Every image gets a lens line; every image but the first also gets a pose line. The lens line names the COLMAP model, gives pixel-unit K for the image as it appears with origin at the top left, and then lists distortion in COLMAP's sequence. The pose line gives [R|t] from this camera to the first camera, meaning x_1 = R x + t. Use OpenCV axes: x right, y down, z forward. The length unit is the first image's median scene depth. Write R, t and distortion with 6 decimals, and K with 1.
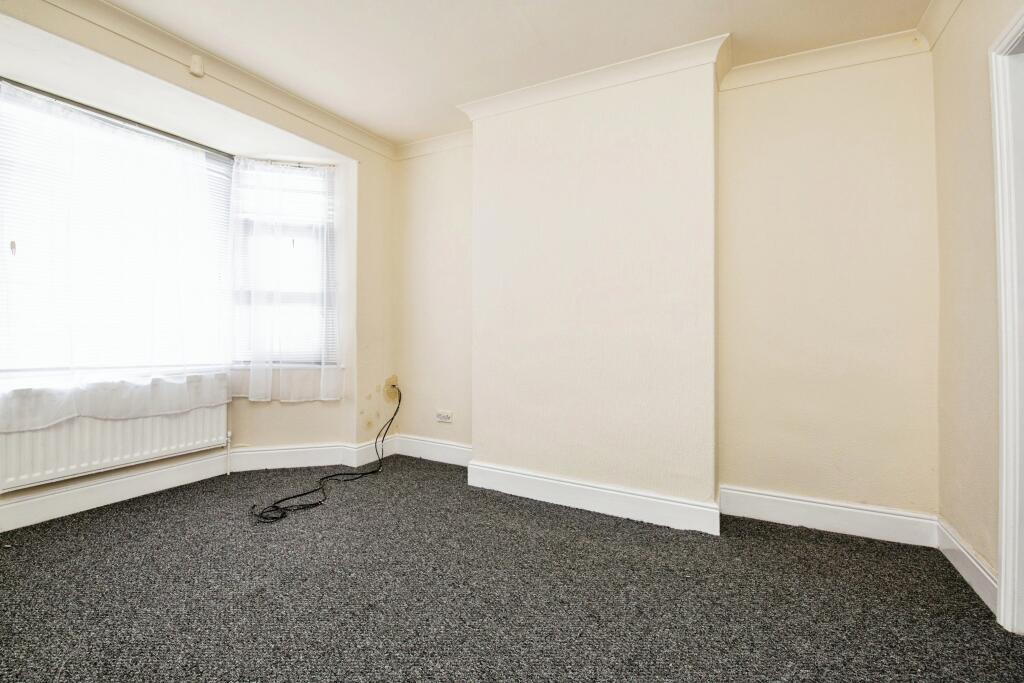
lens RADIAL K [[448.6, 0, 528.5], [0, 448.6, 323.6], [0, 0, 1]] dist [-0.001964, -0.009001]
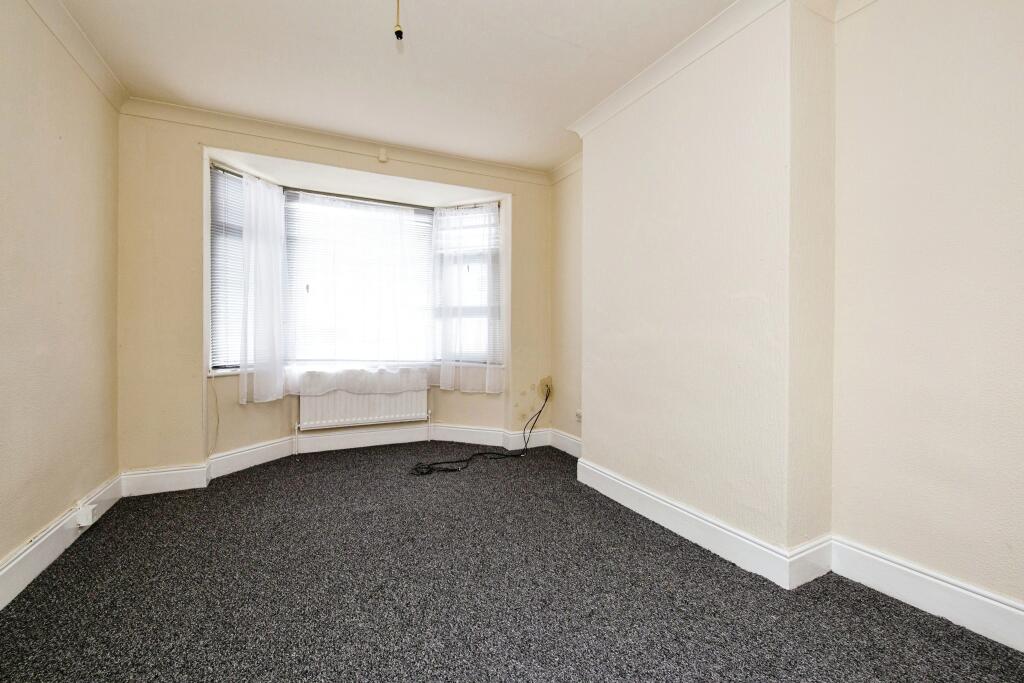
lens RADIAL K [[448.6, 0, 522.6], [0, 448.6, 335.6], [0, 0, 1]] dist [-0.001964, -0.009001]
pose [[0.809290, -0.002764, -0.587403, 0.386916], [0.009425, 0.999921, 0.008280, 0.003480], [0.587334, -0.012237, 0.809252, 0.056400]]
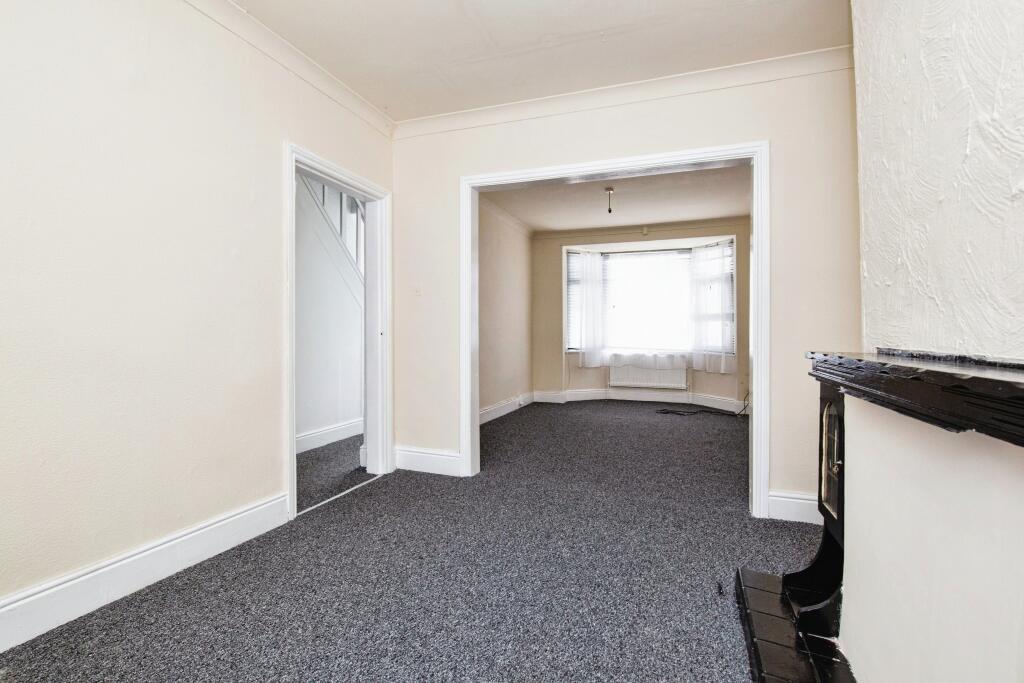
lens RADIAL K [[448.6, 0, 512.5], [0, 448.6, 325.5], [0, 0, 1]] dist [-0.001964, -0.009001]
pose [[0.125489, -0.026479, -0.991742, 1.337750], [0.010893, 0.999620, -0.025311, 0.018910], [0.992035, -0.007627, 0.125730, -0.065983]]
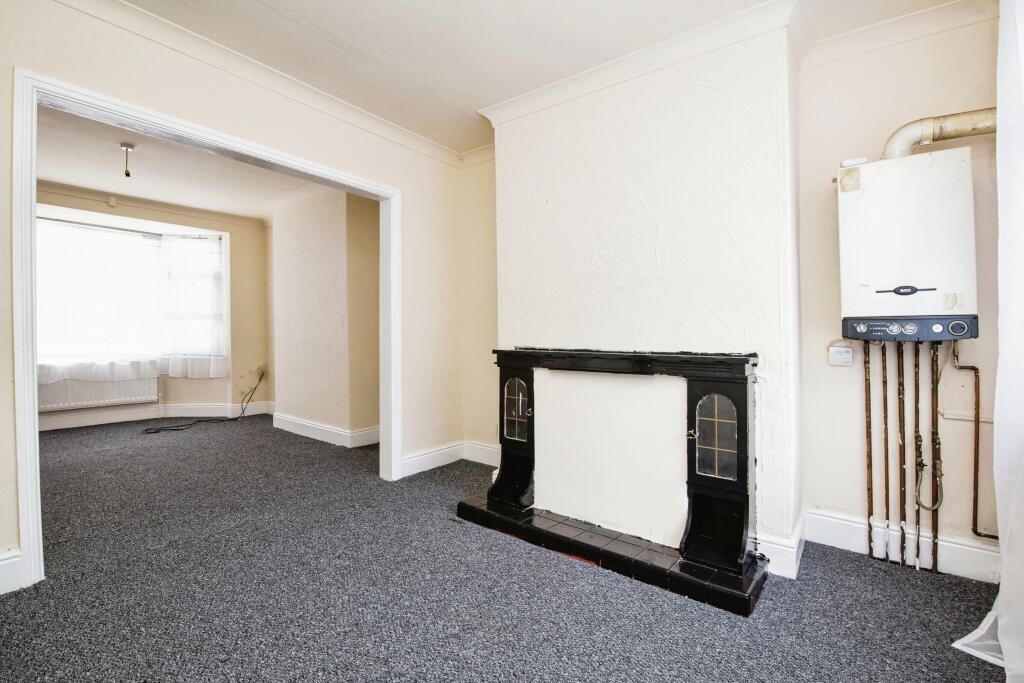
lens RADIAL K [[448.6, 0, 516.0], [0, 448.6, 340.9], [0, 0, 1]] dist [-0.001964, -0.009001]
pose [[0.983889, -0.003036, -0.178753, 1.062280], [0.008055, 0.999593, 0.027357, -0.003396], [0.178597, -0.028356, 0.983514, -0.488097]]
